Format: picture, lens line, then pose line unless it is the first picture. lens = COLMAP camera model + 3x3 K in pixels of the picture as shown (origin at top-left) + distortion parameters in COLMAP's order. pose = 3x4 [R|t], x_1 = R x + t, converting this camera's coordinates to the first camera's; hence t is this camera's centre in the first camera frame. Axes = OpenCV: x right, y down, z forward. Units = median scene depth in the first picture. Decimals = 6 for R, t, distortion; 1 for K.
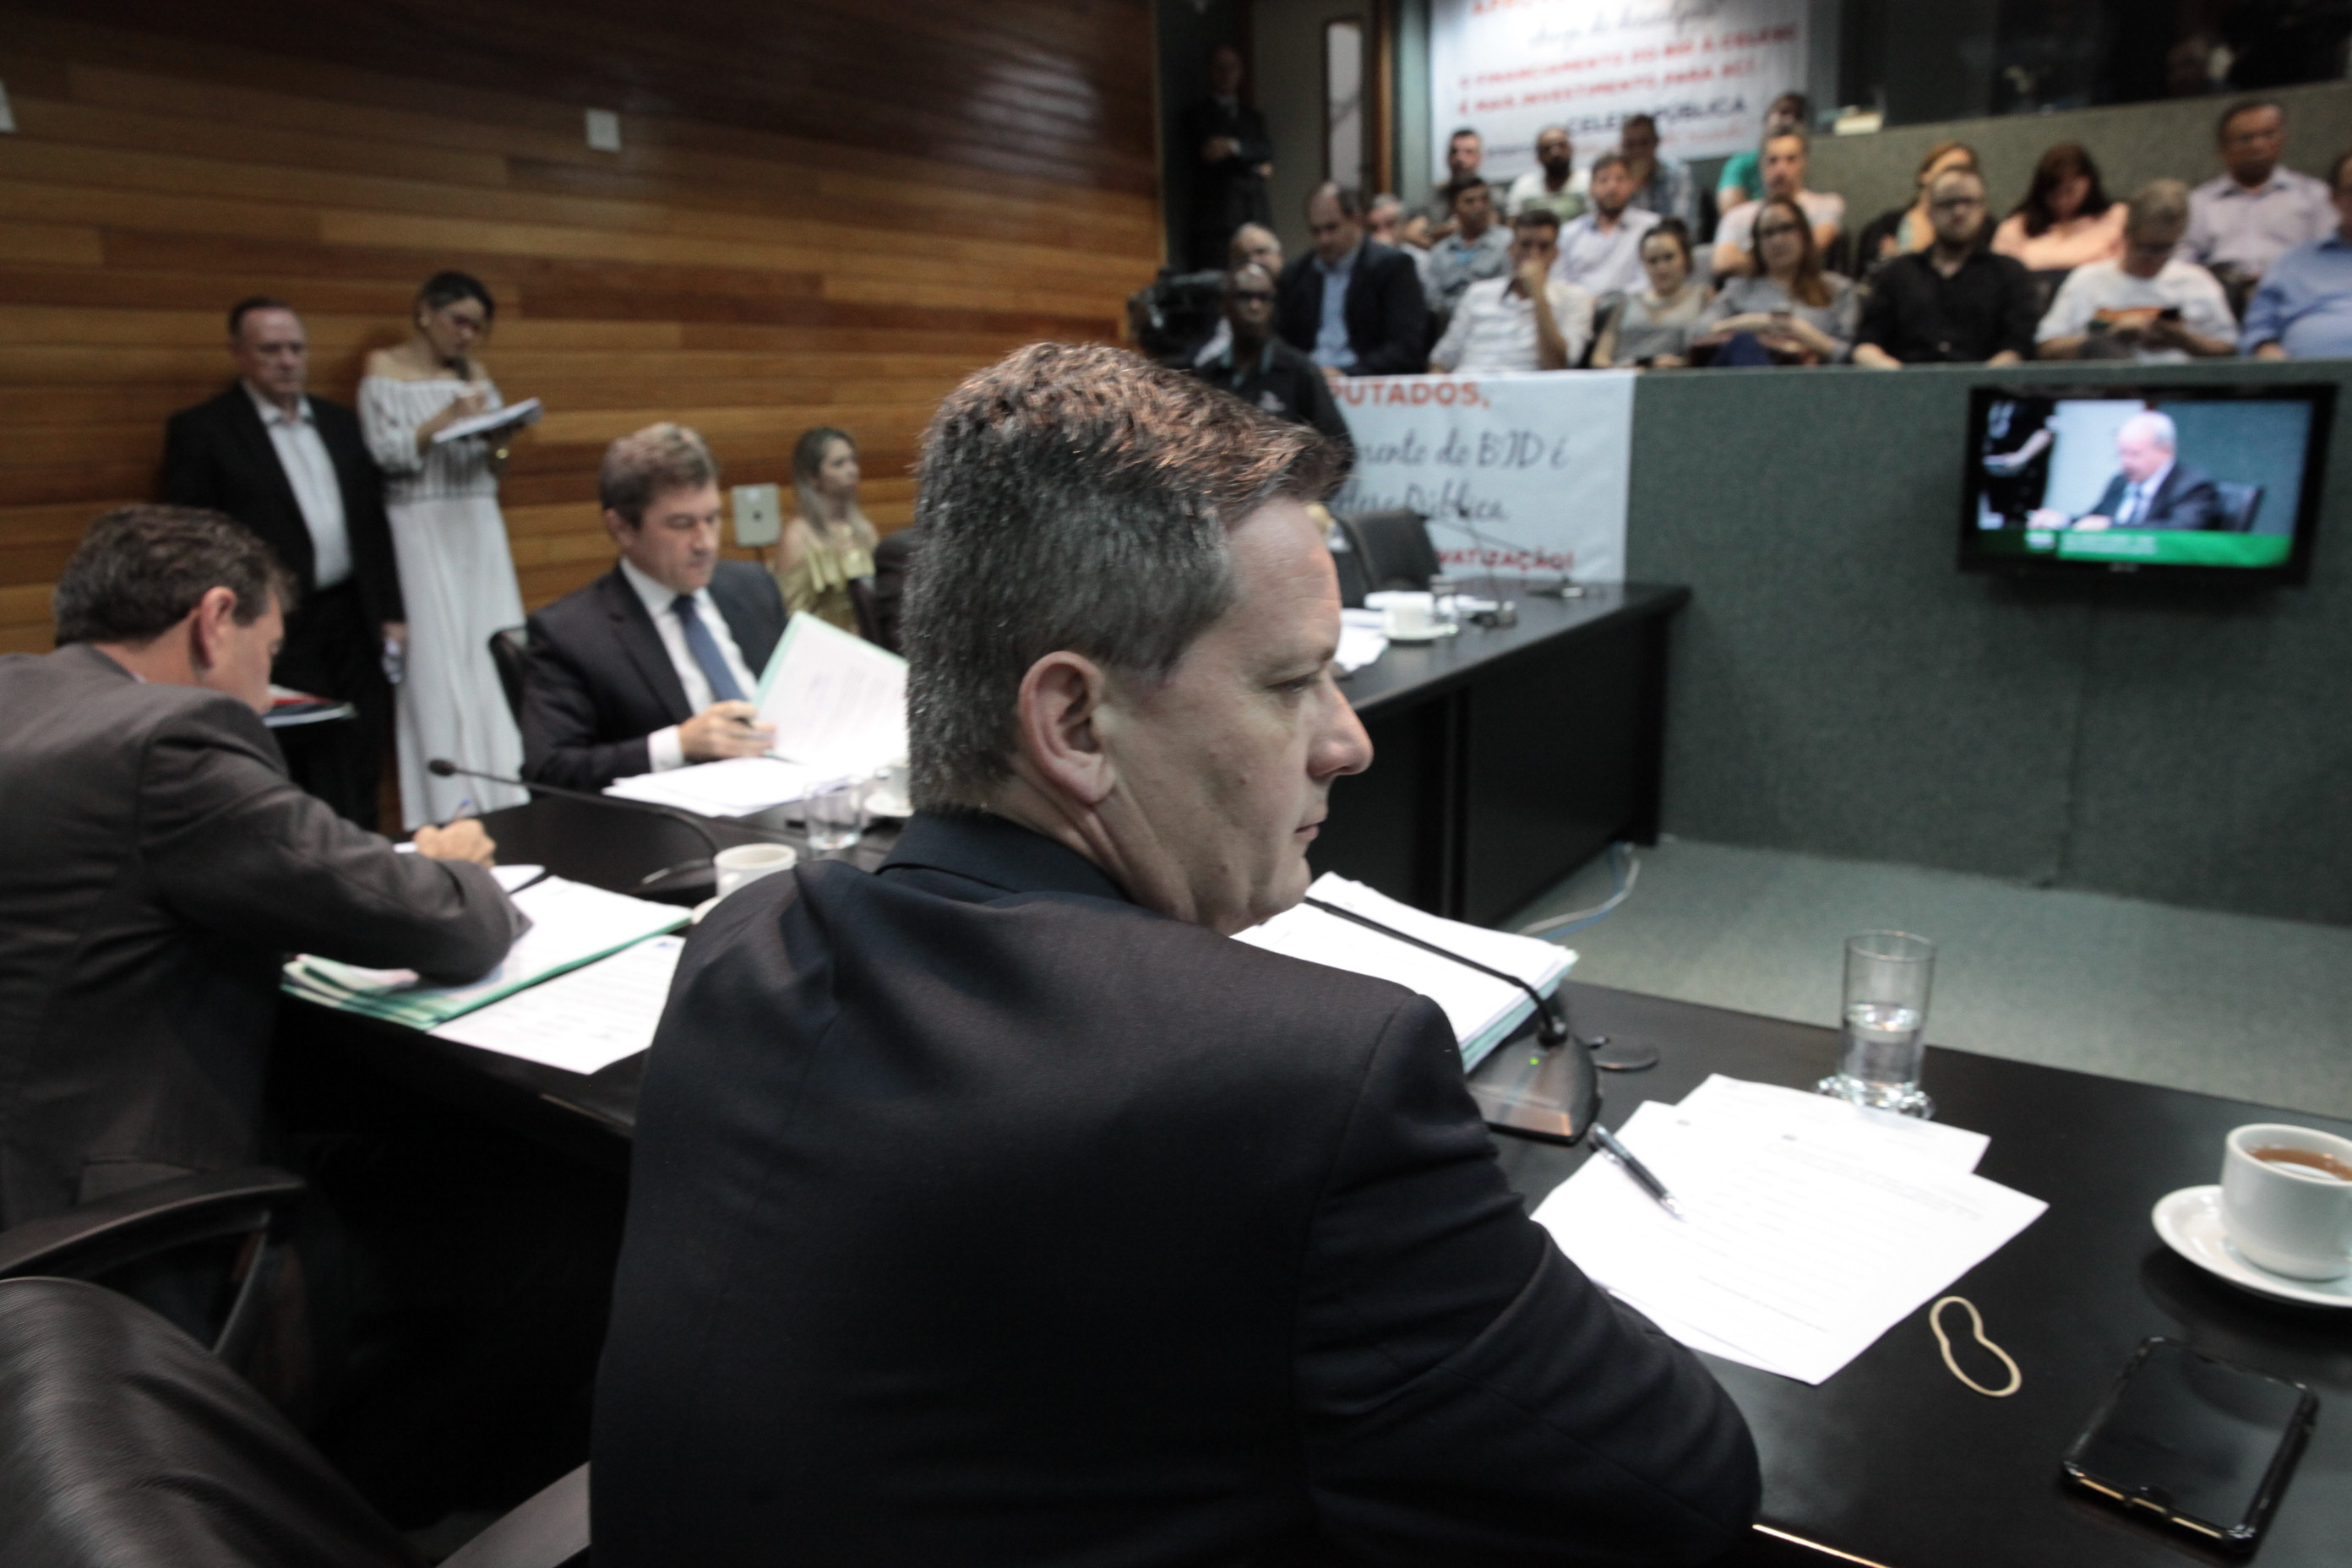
lens RADIAL K [[1581.4, 0, 1176.0], [0, 1581.4, 784.0], [0, 0, 1]] dist [-0.096767, 0.070379]
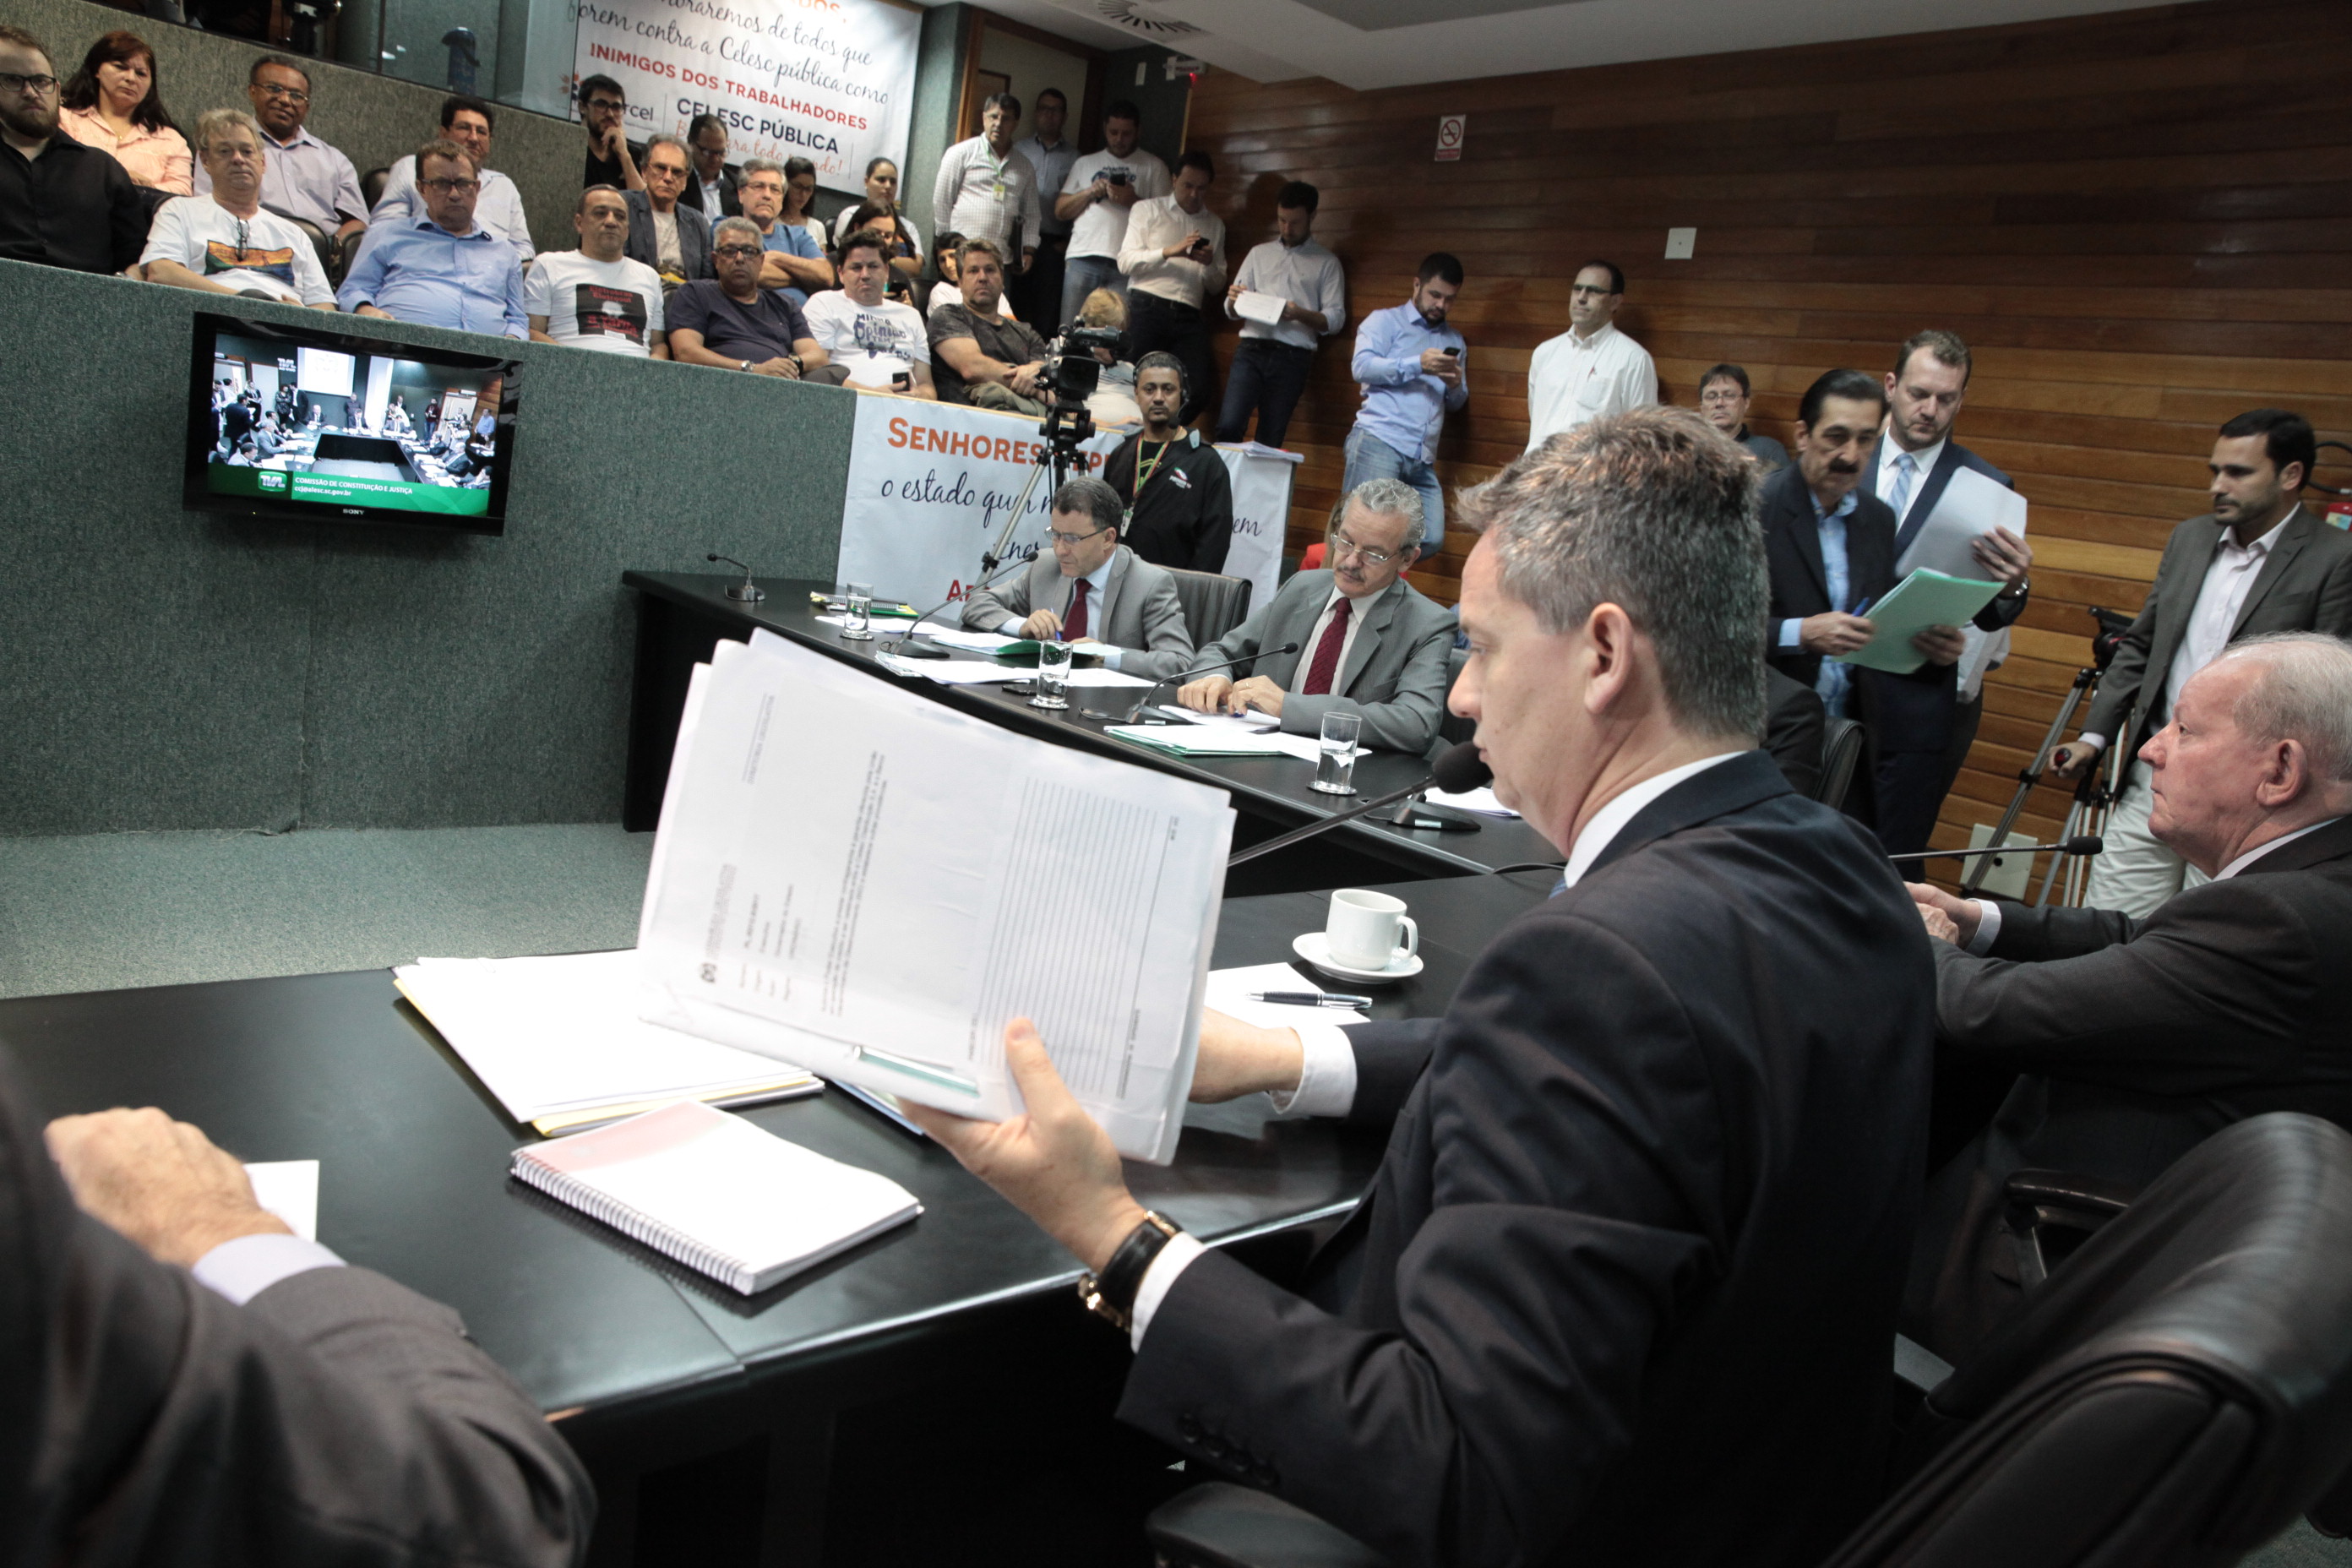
lens RADIAL K [[1623.9, 0, 1149.7], [0, 1623.9, 753.9], [0, 0, 1]] dist [-0.073331, 0.085250]
pose [[0.293021, -0.104484, 0.950380, -0.228599], [0.078617, 0.993278, 0.084961, -0.024014], [-0.952868, 0.049821, 0.299266, 0.145664]]
